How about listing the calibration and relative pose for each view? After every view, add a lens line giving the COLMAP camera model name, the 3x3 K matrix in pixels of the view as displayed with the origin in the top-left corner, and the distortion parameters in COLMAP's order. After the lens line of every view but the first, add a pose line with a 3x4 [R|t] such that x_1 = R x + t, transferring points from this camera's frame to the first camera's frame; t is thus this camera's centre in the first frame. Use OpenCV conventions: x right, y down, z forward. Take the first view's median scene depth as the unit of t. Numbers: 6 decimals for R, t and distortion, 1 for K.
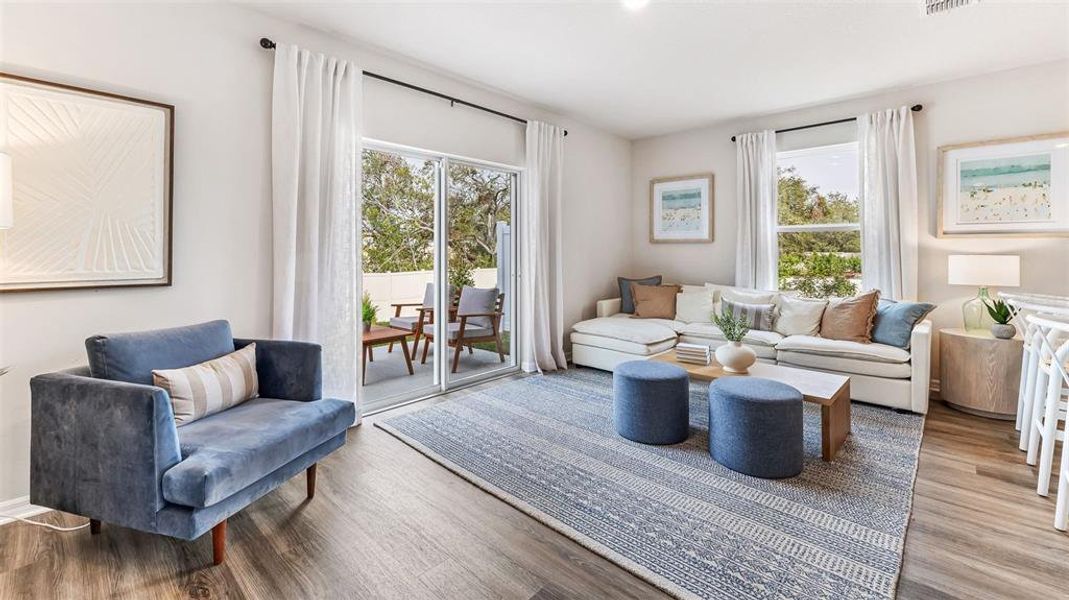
lens RADIAL K [[445.4, 0, 533.5], [0, 445.4, 245.5], [0, 0, 1]] dist [-0.001985, -0.000210]
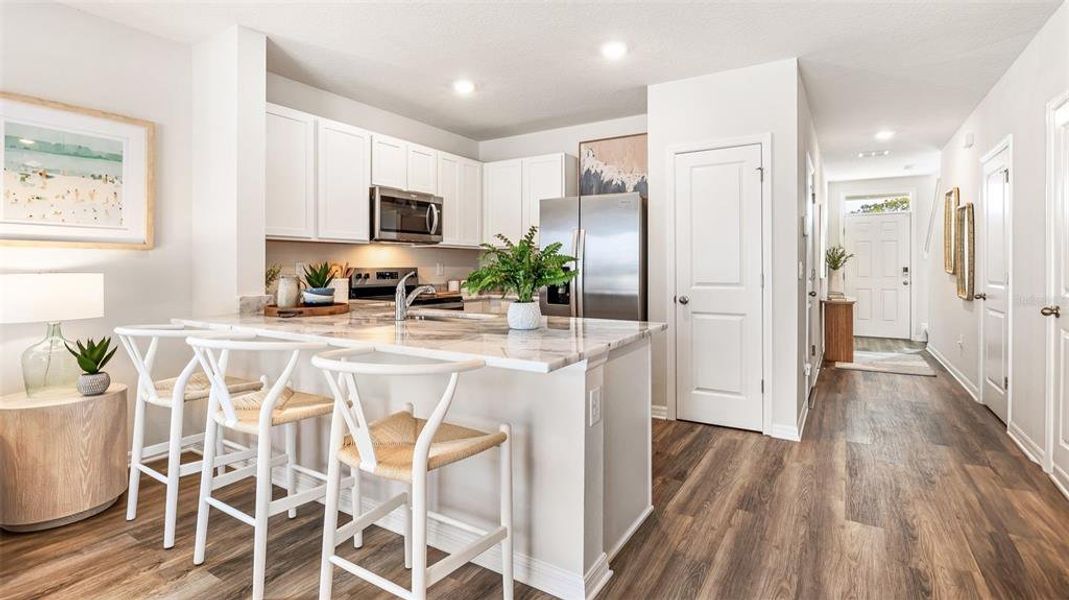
lens RADIAL K [[506.5, 0, 531.7], [0, 506.5, 267.3], [0, 0, 1]] dist [-0.009489, 0.000069]
pose [[-0.192253, -0.003224, 0.981340, 0.147027], [-0.011157, 0.999937, 0.001099, 0.003850], [-0.981282, -0.010738, -0.192277, 0.425440]]
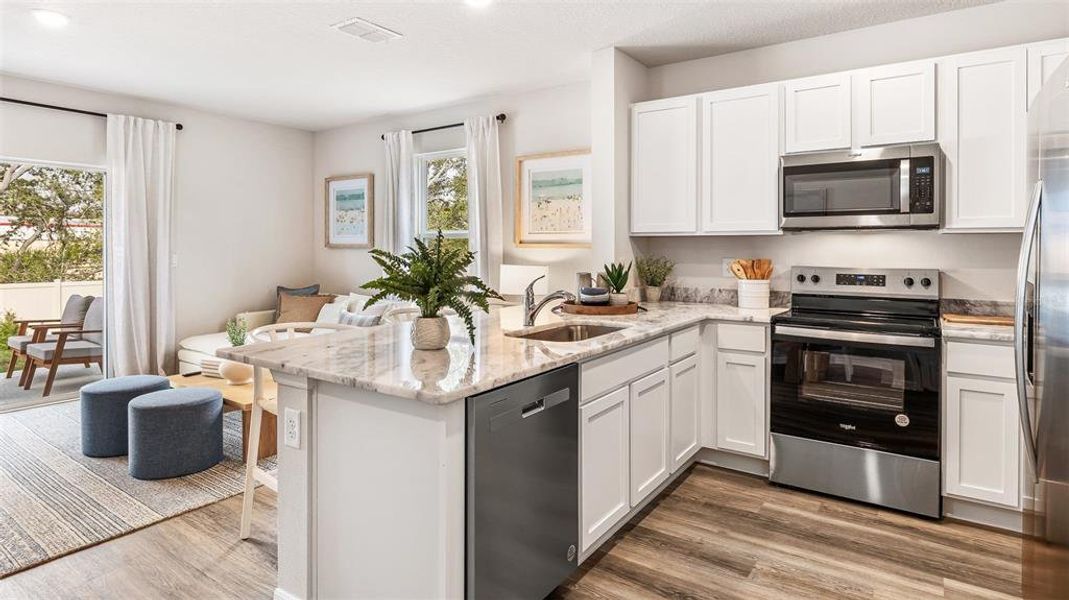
lens RADIAL K [[569.7, 0, 533.6], [0, 569.7, 246.6], [0, 0, 1]] dist [-0.004787, -0.002081]
pose [[0.989771, -0.000227, 0.142663, 0.786854], [-0.001427, 0.999933, 0.011495, -0.033506], [-0.142656, -0.011581, 0.989705, -0.299578]]
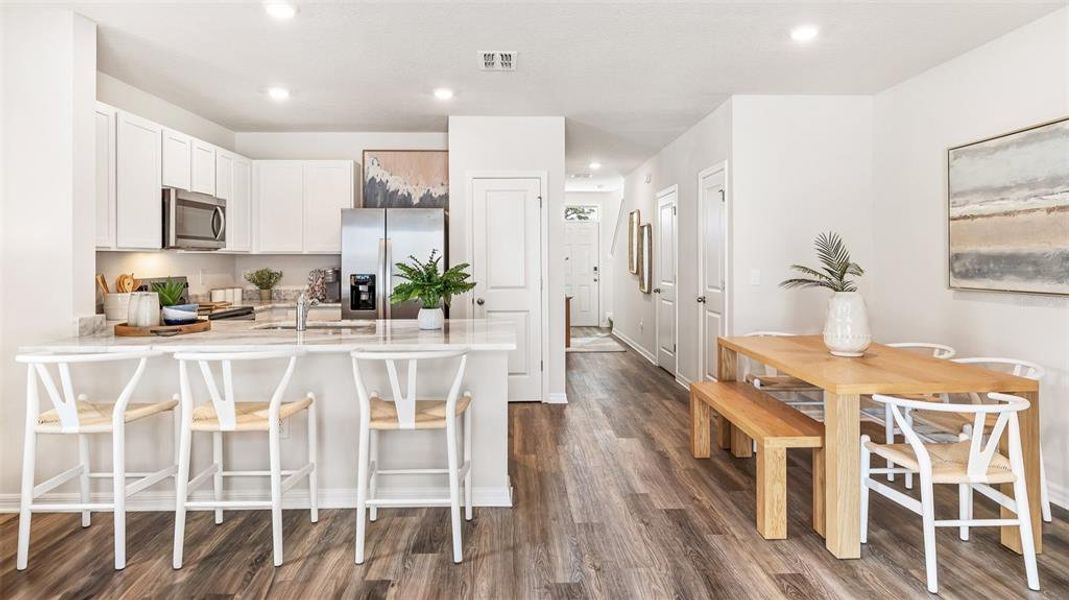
lens RADIAL K [[596.7, 0, 533.9], [0, 596.7, 260.1], [0, 0, 1]] dist [-0.004140, -0.000947]
pose [[-0.702566, 0.000790, 0.711618, -0.033355], [-0.006132, 0.999956, -0.007164, -0.023706], [-0.711592, -0.009397, -0.702530, 0.869607]]
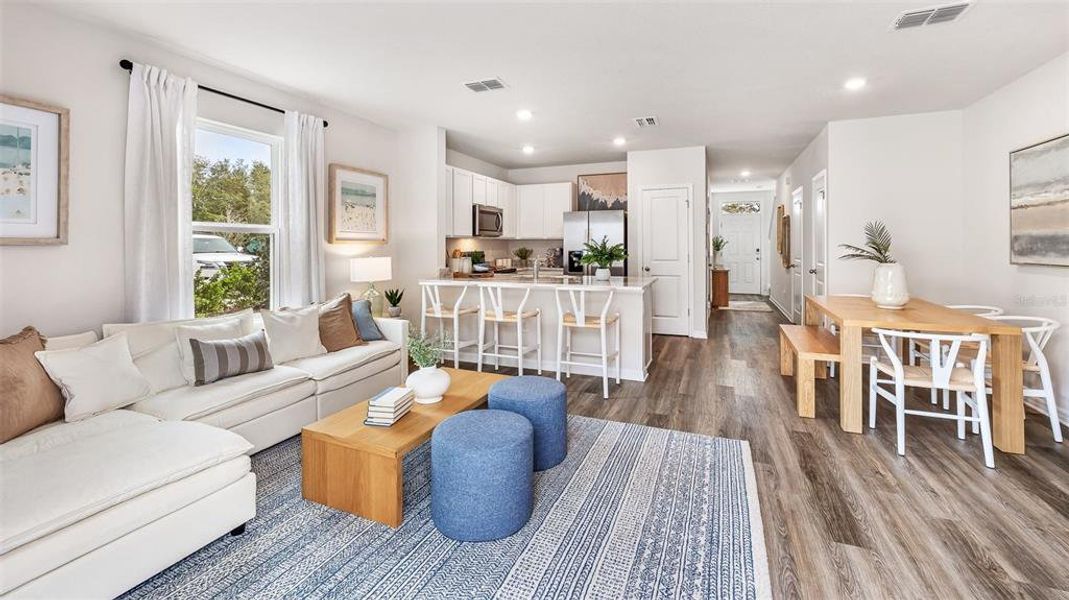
lens RADIAL K [[445.4, 0, 533.5], [0, 445.4, 245.5], [0, 0, 1]] dist [-0.001985, -0.000210]
pose [[-0.351264, -0.001638, 0.936275, -0.355581], [-0.009315, 0.999955, -0.001745, -0.014083], [-0.936230, -0.009334, -0.351264, 0.945792]]
